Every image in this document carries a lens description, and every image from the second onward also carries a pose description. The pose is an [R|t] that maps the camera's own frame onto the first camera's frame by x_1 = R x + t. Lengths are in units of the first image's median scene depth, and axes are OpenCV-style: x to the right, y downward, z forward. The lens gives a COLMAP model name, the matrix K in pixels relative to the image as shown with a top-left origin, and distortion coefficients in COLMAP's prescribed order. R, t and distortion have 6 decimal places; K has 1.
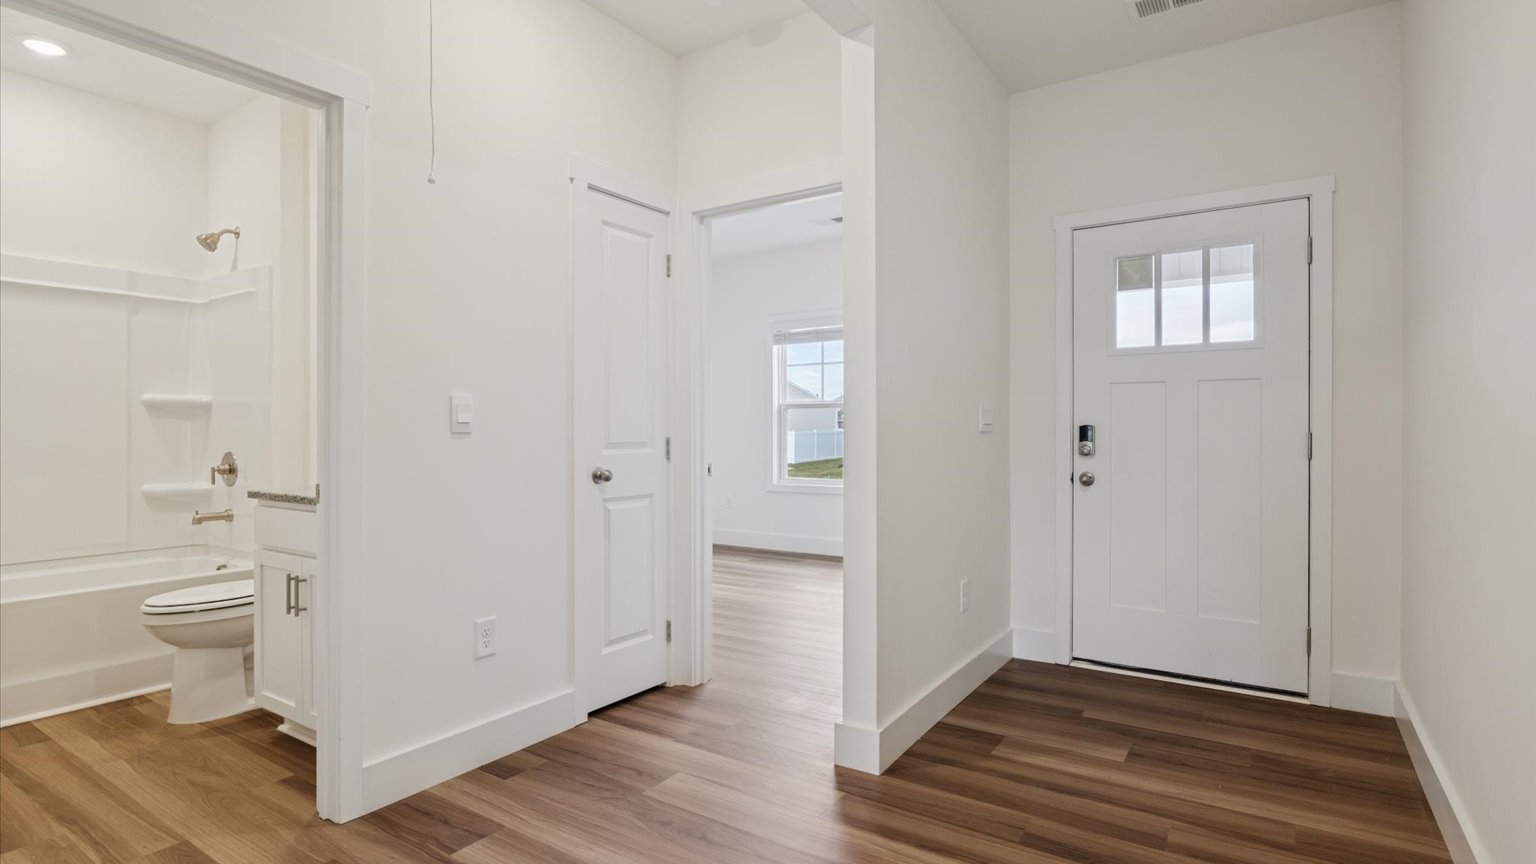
lens RADIAL K [[750.5, 0, 768.0], [0, 750.5, 432.0], [0, 0, 1]] dist [-0.000866, 0.000038]
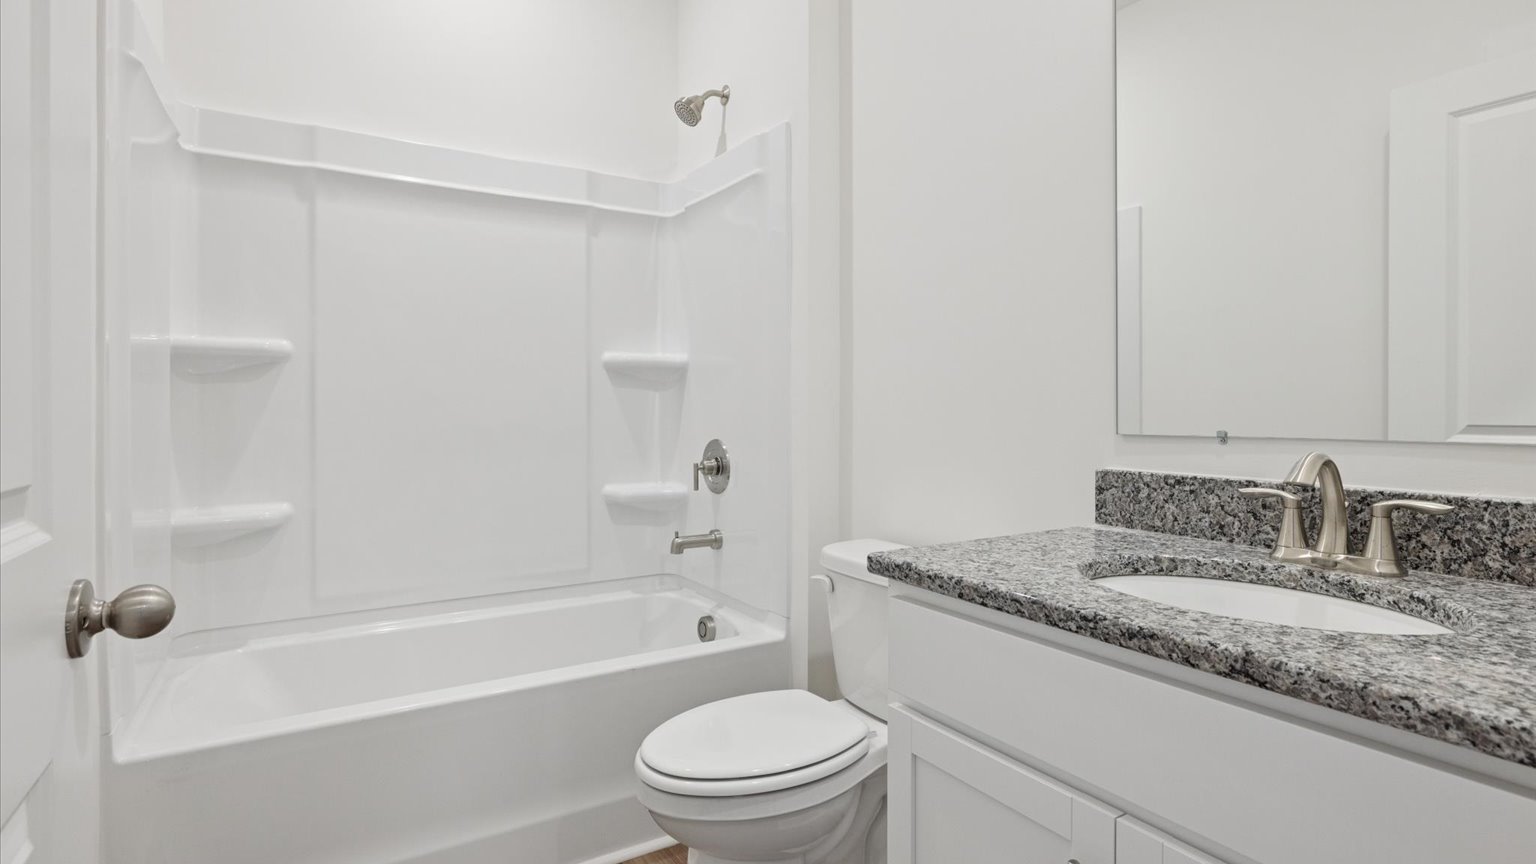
lens RADIAL K [[744.4, 0, 769.1], [0, 744.4, 411.0], [0, 0, 1]] dist [-0.002179, 0.000269]
pose [[0.912456, 0.004400, -0.409152, -0.419295], [-0.001273, 0.999968, 0.007917, -0.002638], [0.409174, -0.006703, 0.912432, 0.443158]]
